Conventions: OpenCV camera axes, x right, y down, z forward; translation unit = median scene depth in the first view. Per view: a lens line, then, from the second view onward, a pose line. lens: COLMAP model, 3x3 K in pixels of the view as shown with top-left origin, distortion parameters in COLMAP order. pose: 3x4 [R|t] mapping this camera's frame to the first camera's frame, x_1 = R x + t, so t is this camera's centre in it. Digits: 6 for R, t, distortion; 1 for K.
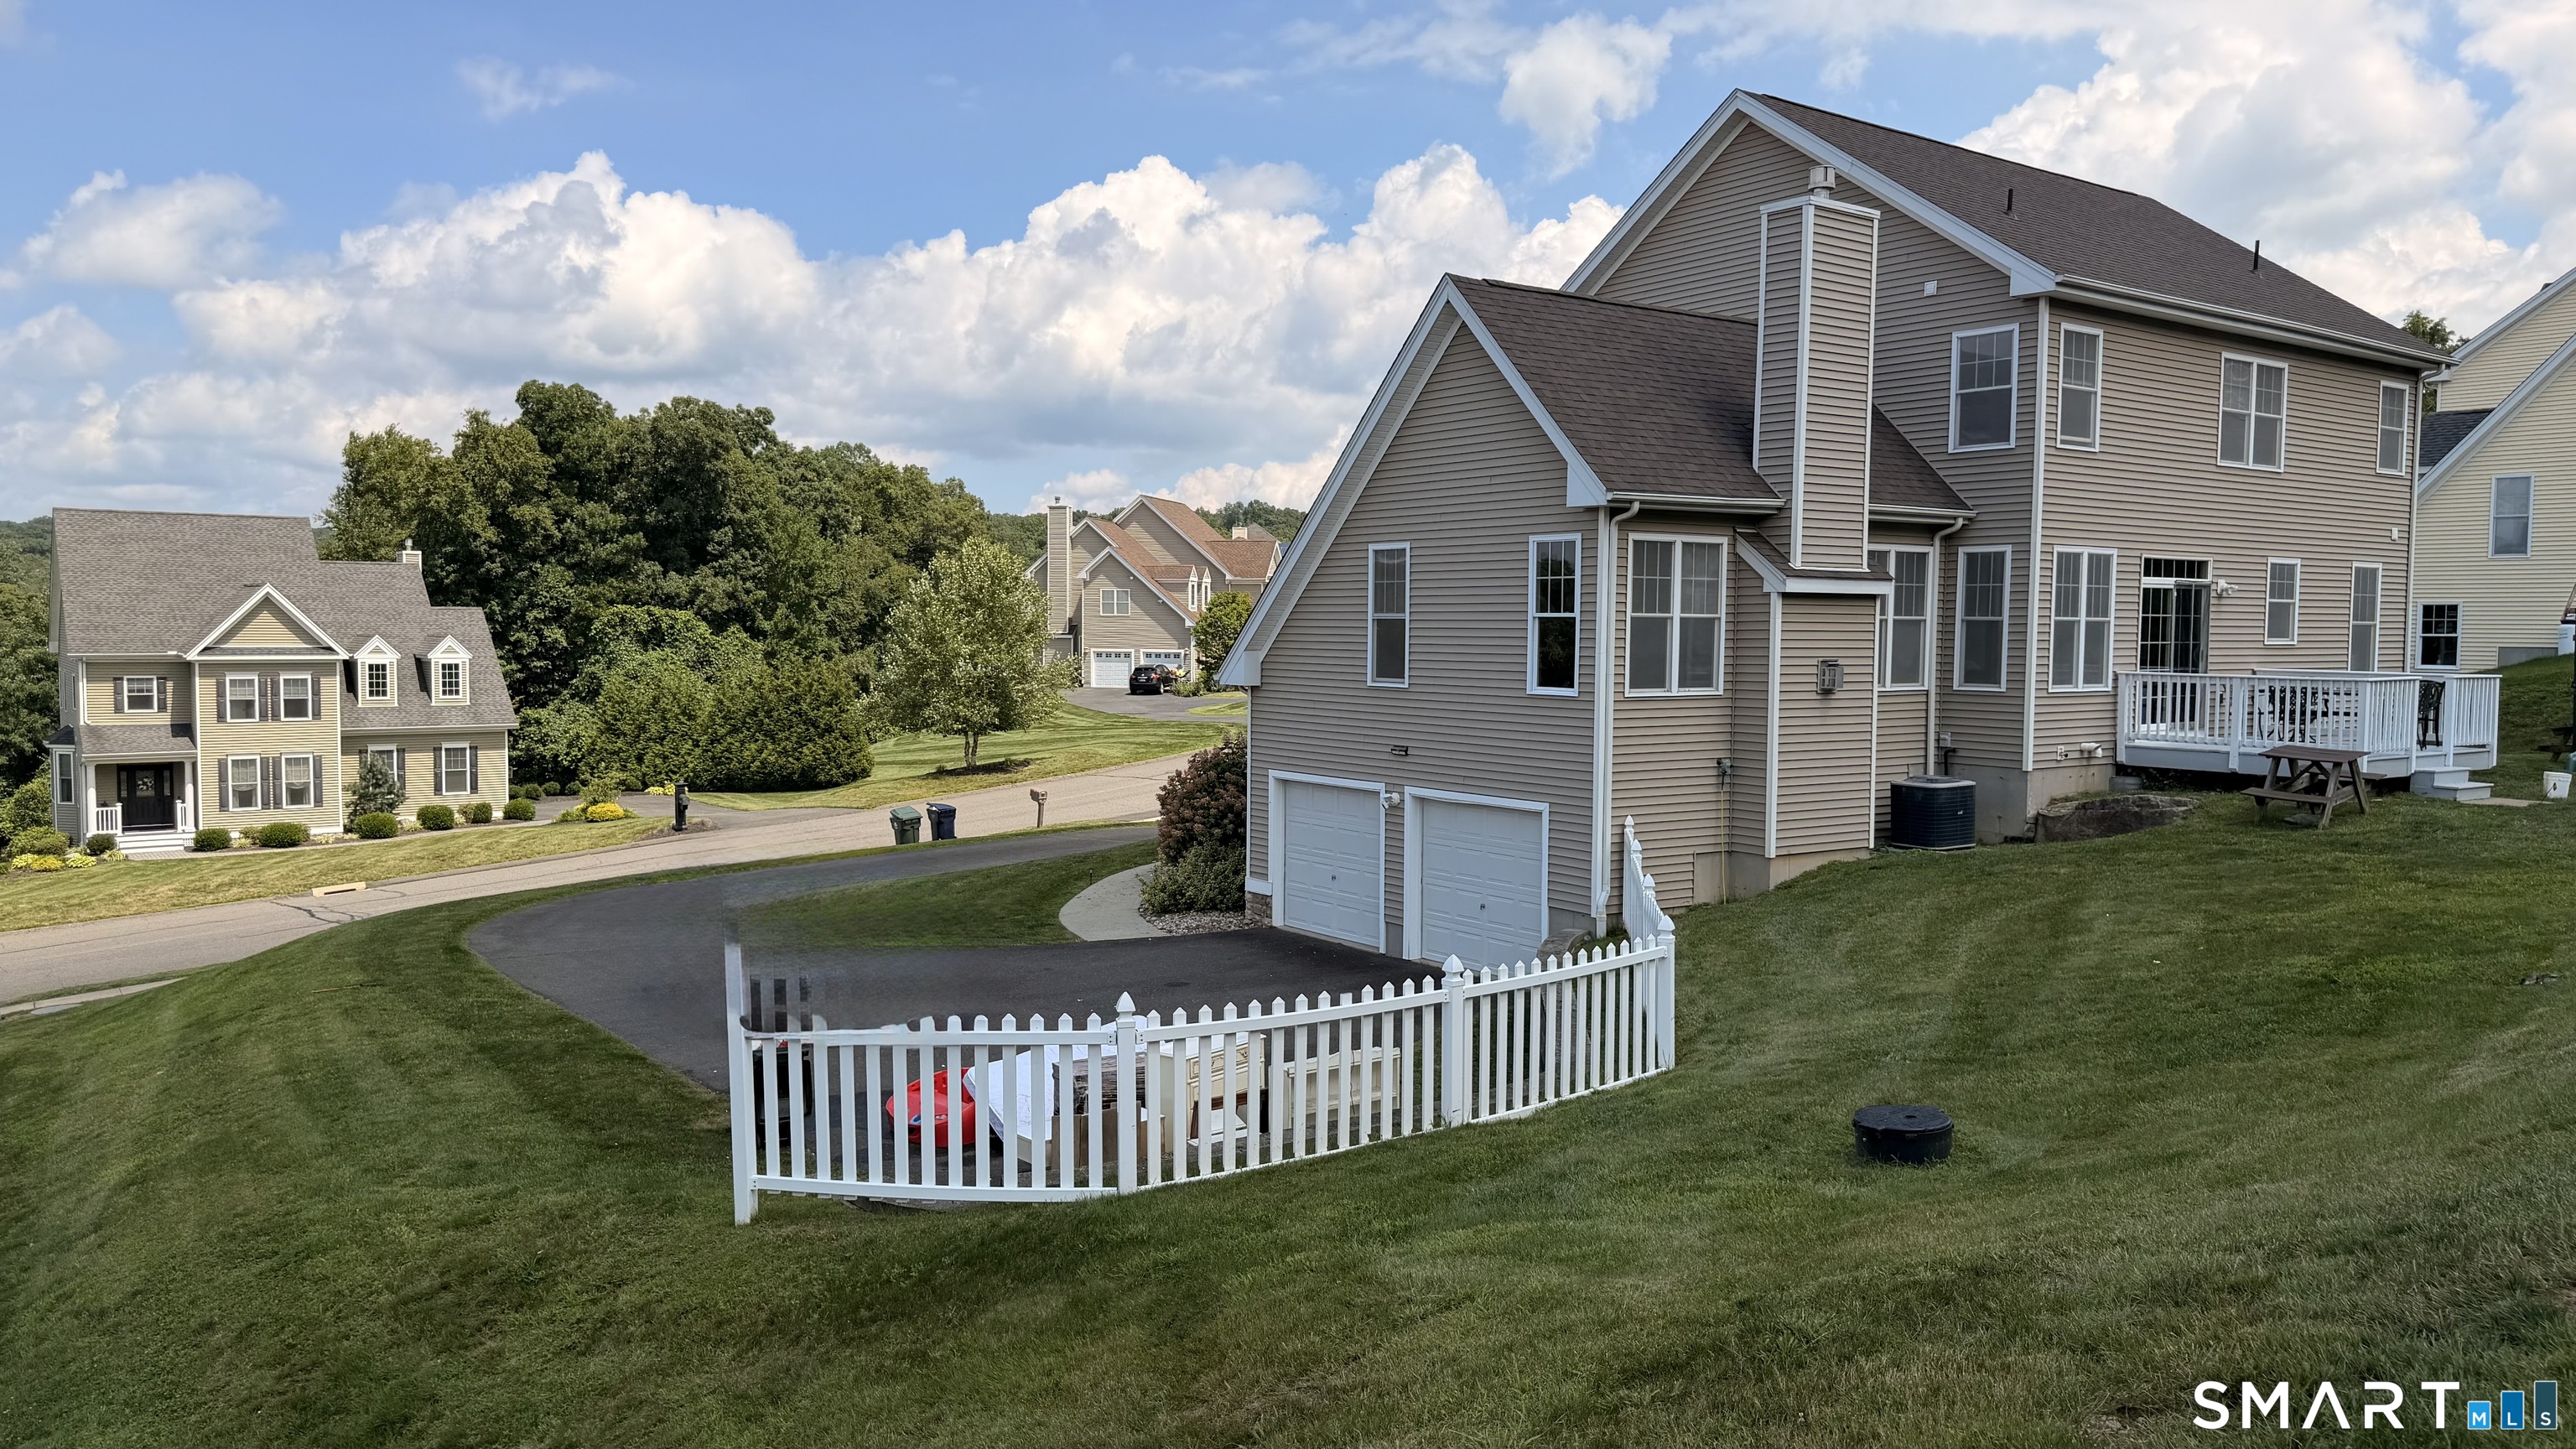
lens RADIAL K [[1762.0, 0, 1286.1], [0, 1762.0, 718.3], [0, 0, 1]] dist [0.090671, -0.002541]
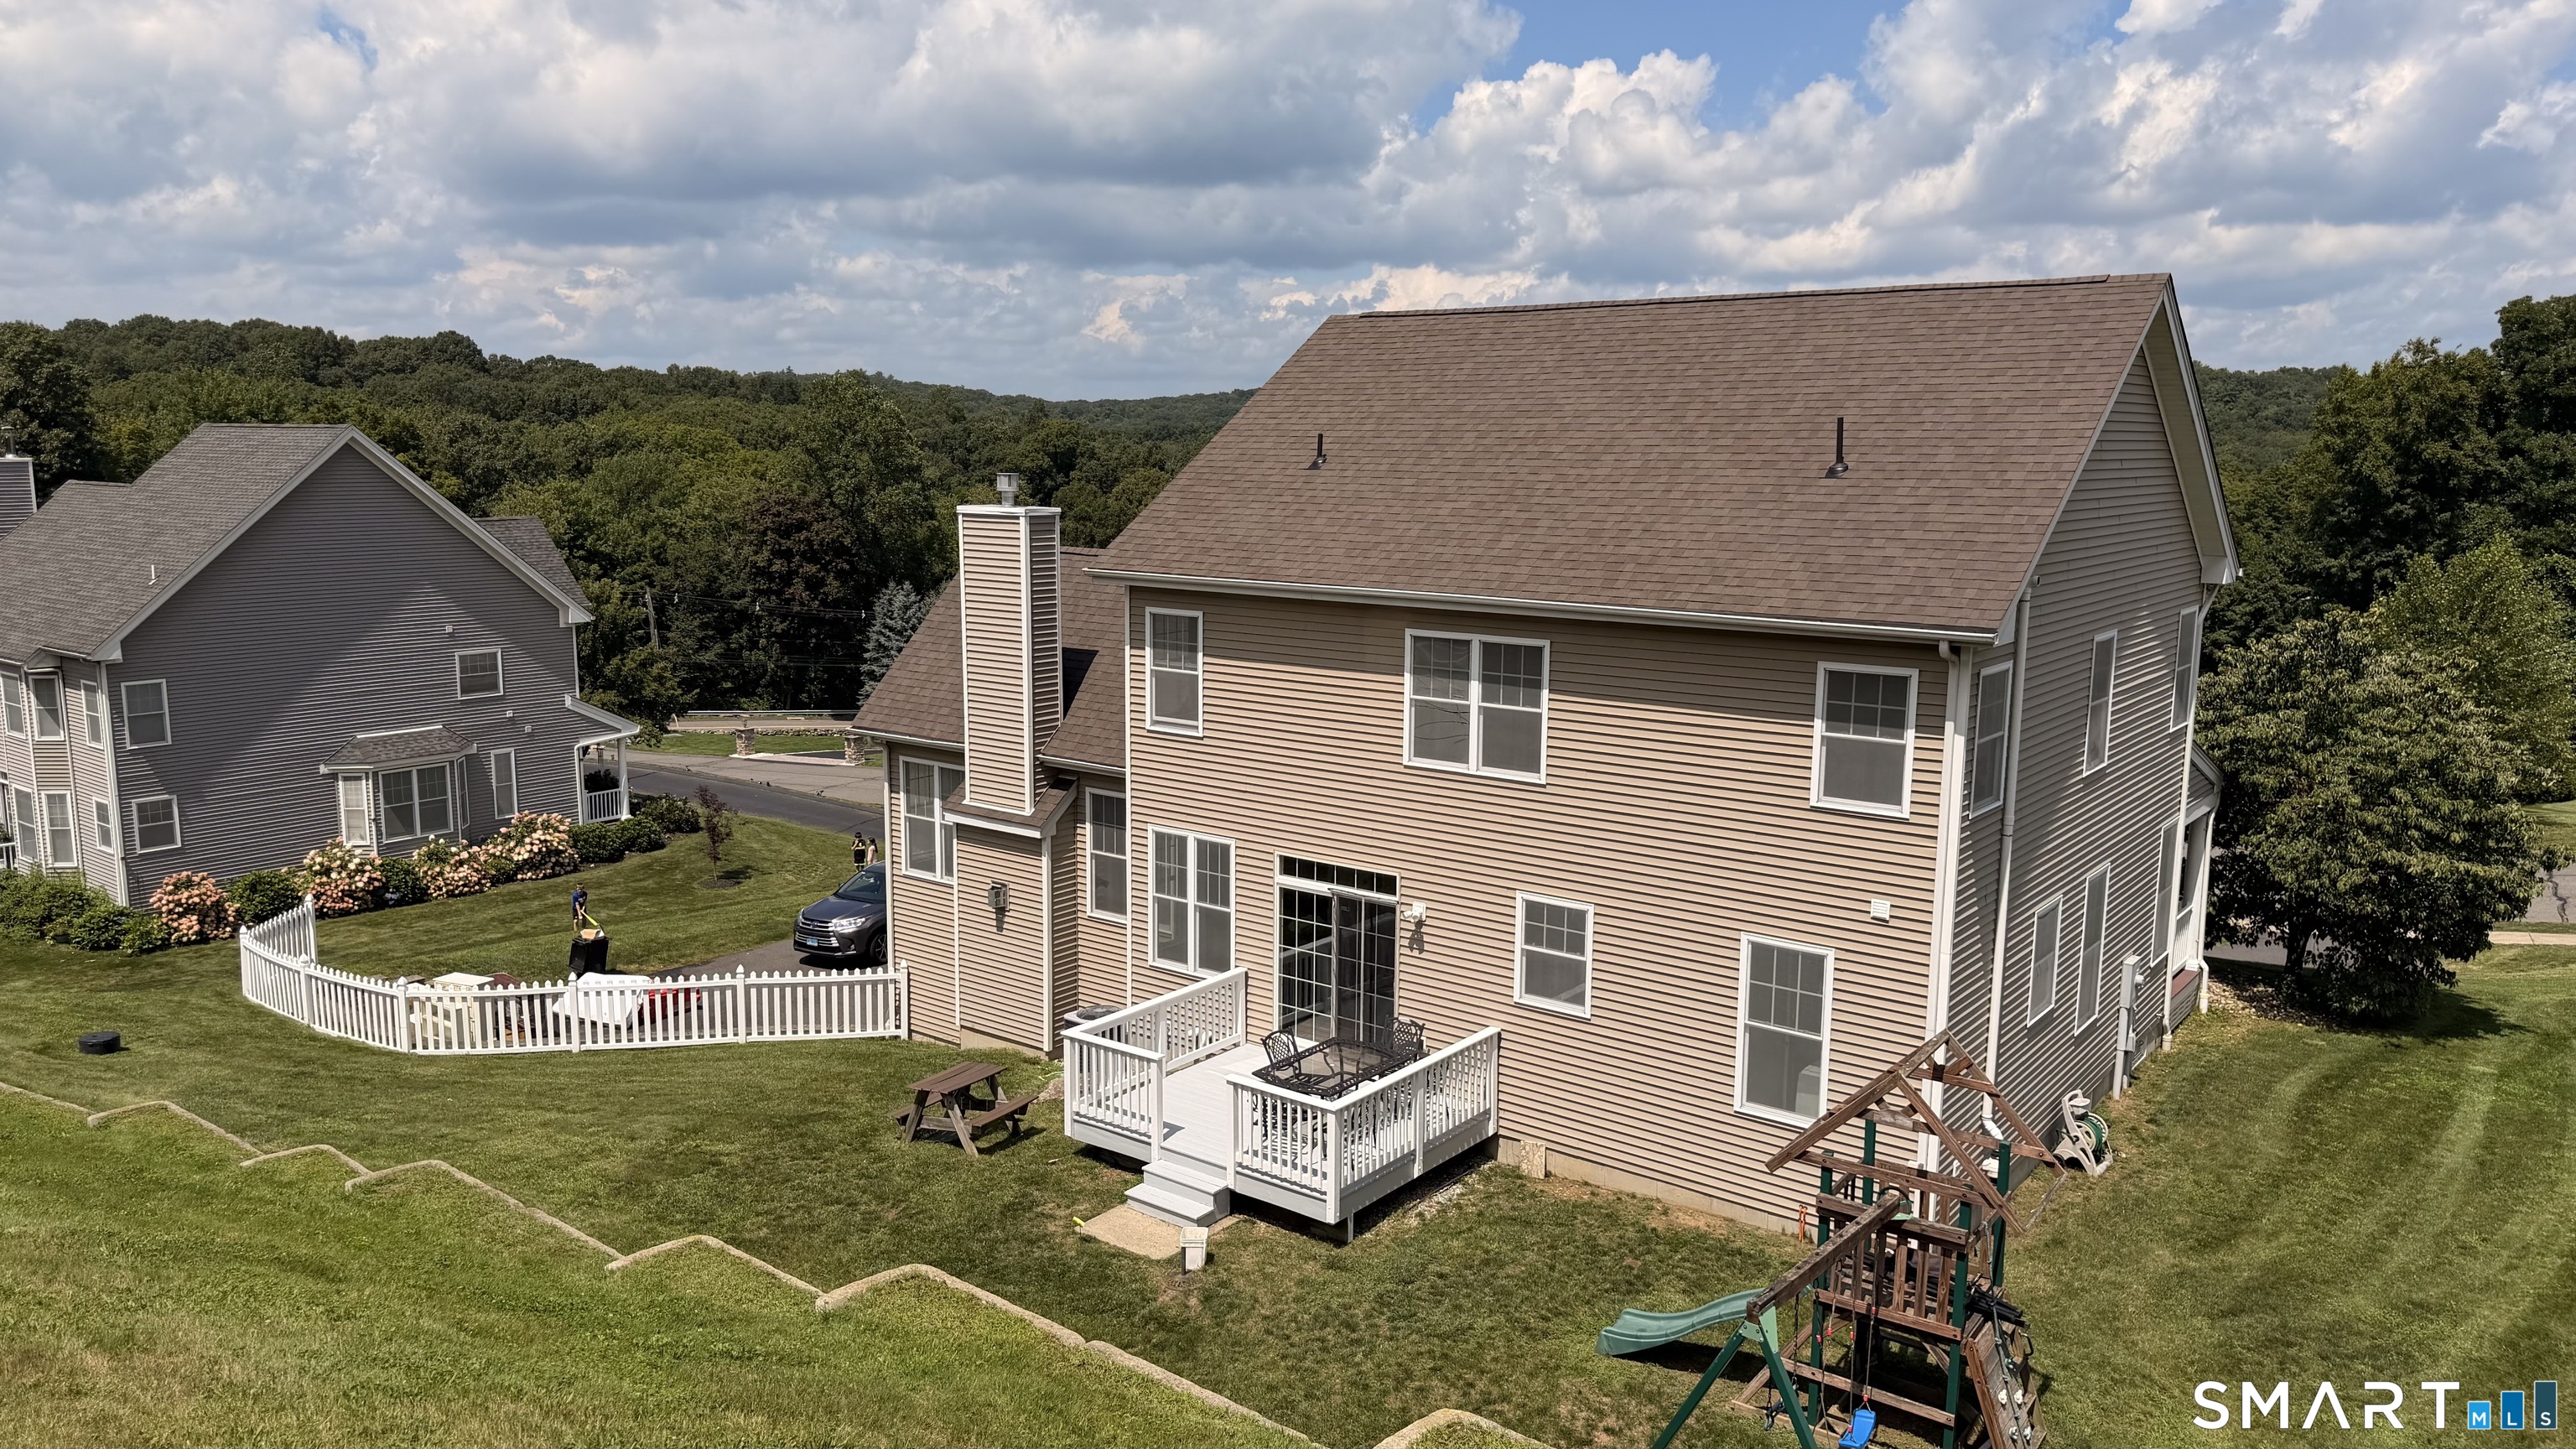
lens RADIAL K [[1762.0, 0, 1276.1], [0, 1762.0, 713.9], [0, 0, 1]] dist [0.090671, -0.002541]
pose [[0.272028, 0.133513, -0.952982, 1.258667], [-0.053816, 0.990889, 0.123462, -0.258373], [0.960783, 0.017701, 0.276734, 0.720615]]
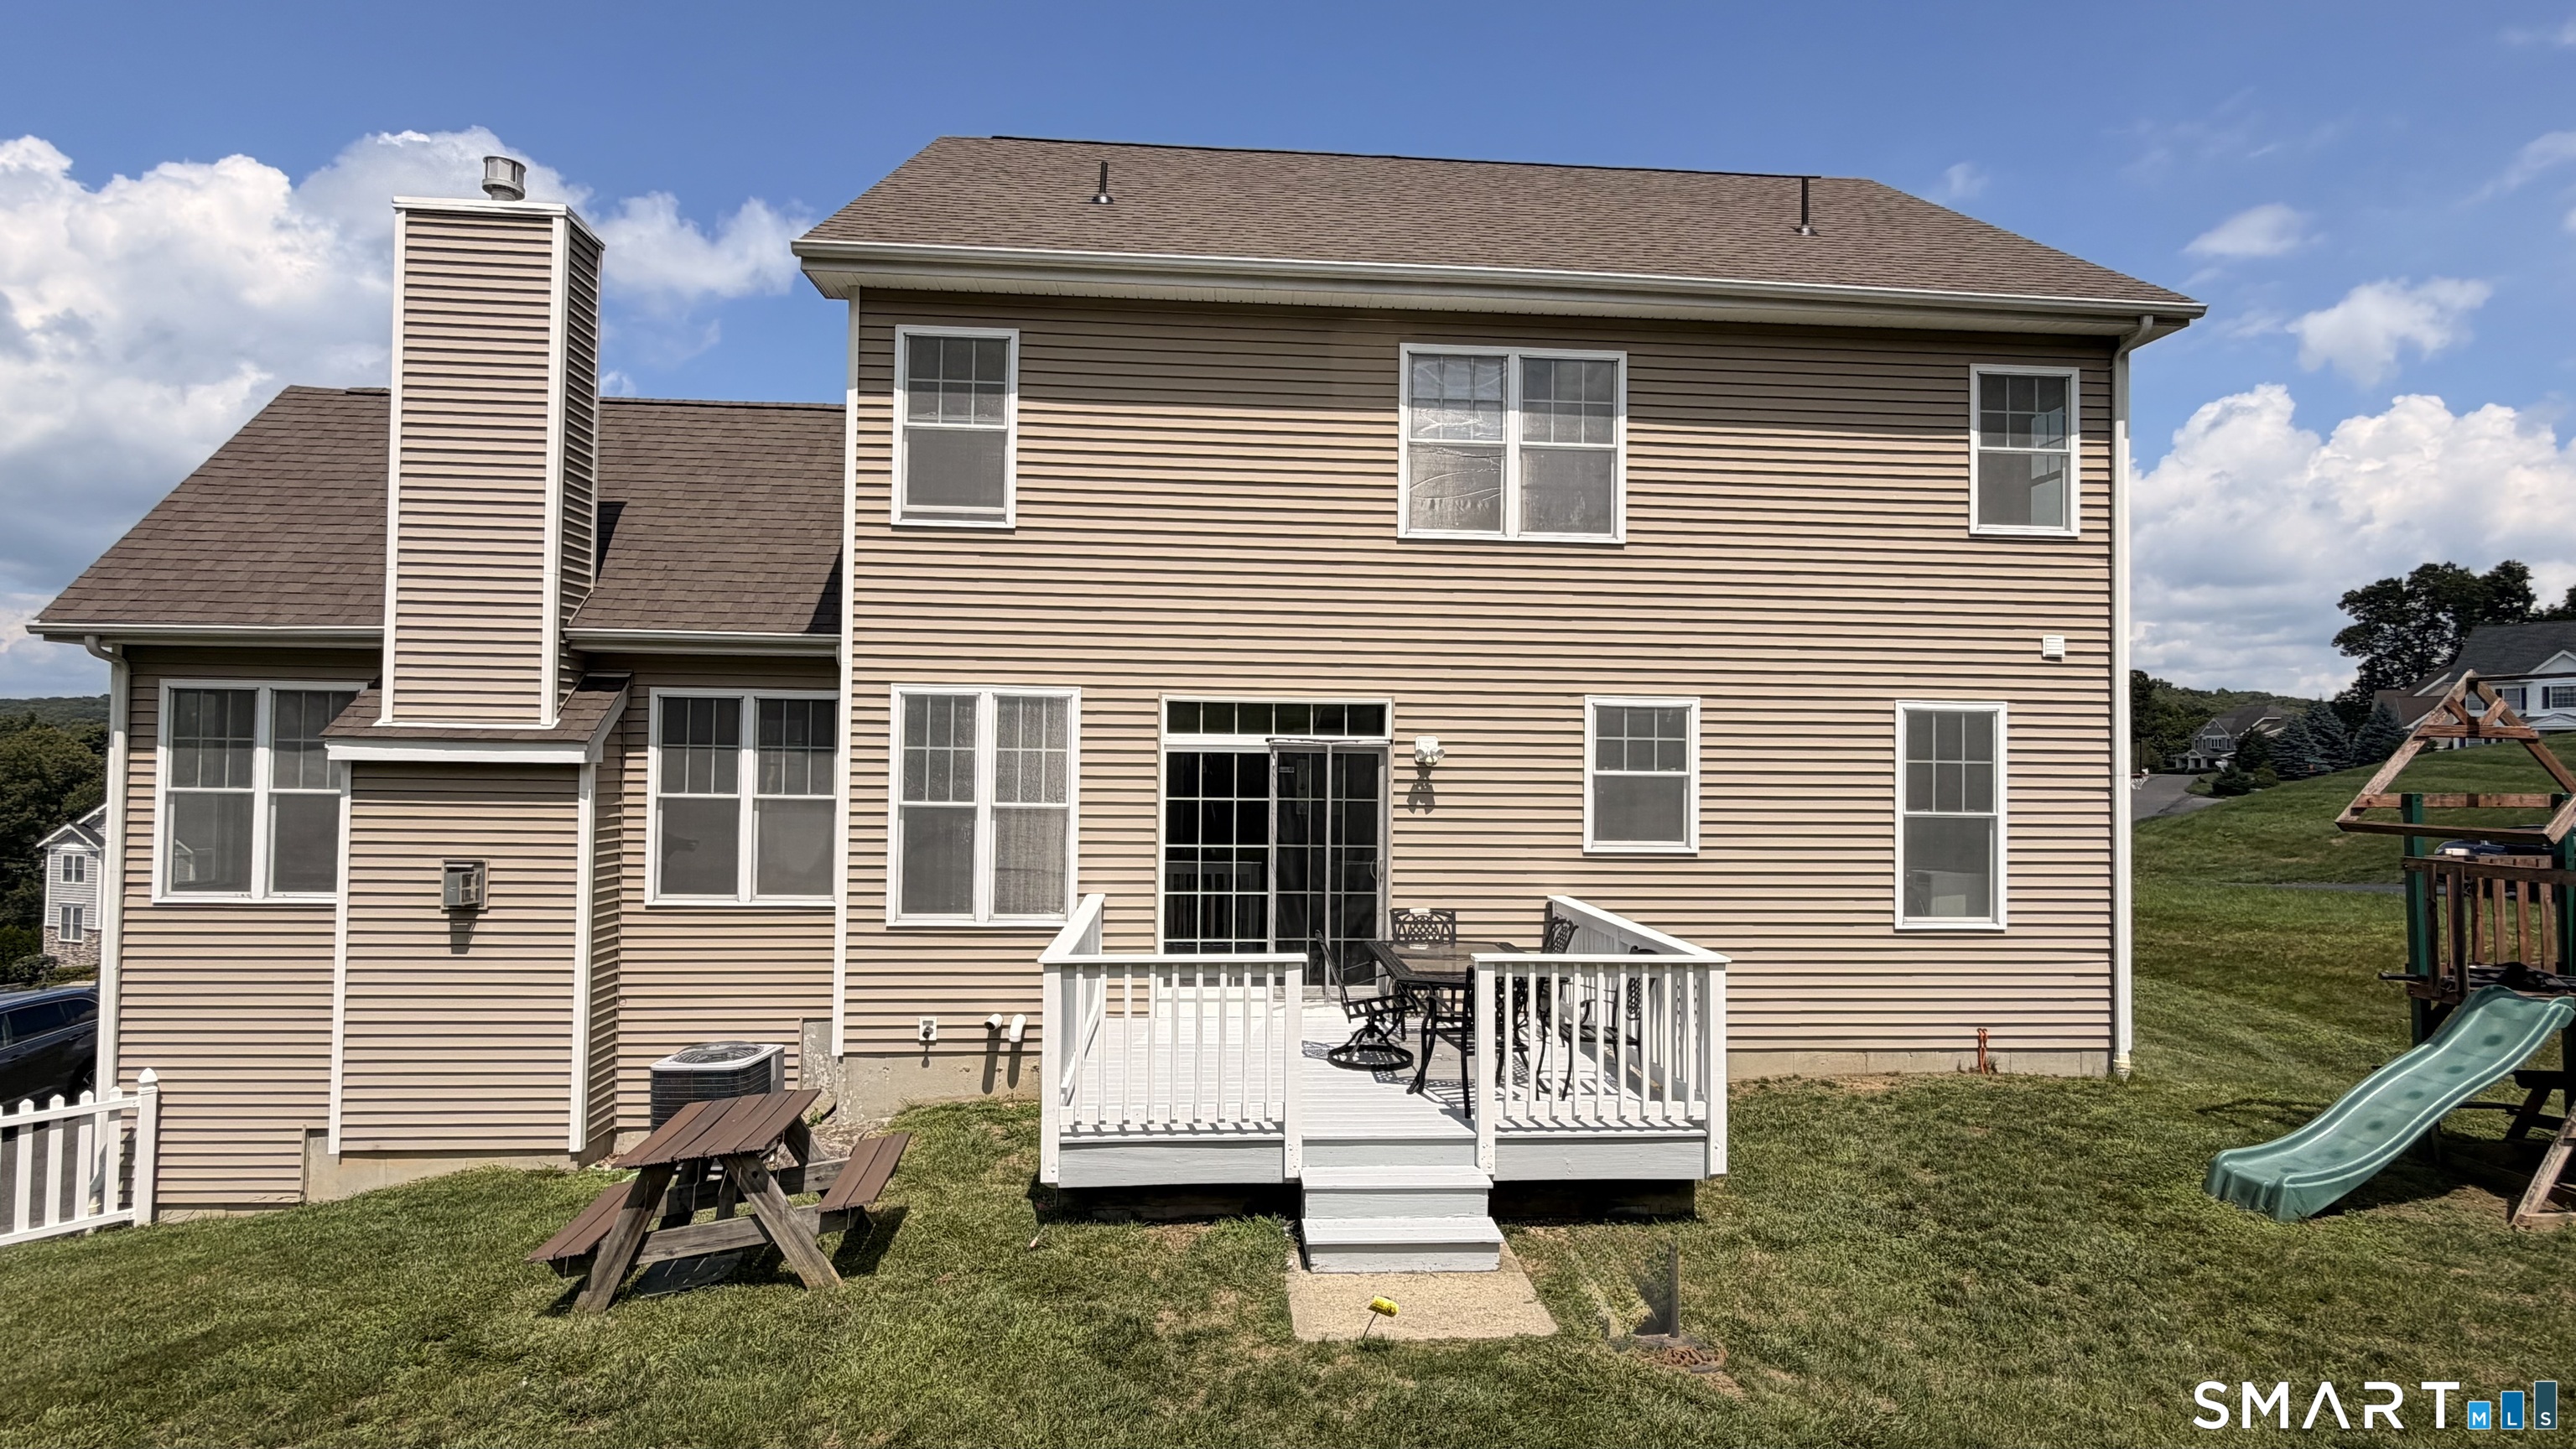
lens RADIAL K [[1270.8, 0, 1287.6], [0, 1270.8, 718.2], [0, 0, 1]] dist [-0.009191, 0.000191]
pose [[0.844870, -0.013583, -0.534799, 0.699132], [-0.032130, 0.996585, -0.076070, -0.051470], [0.534006, 0.081452, 0.841548, 0.646627]]
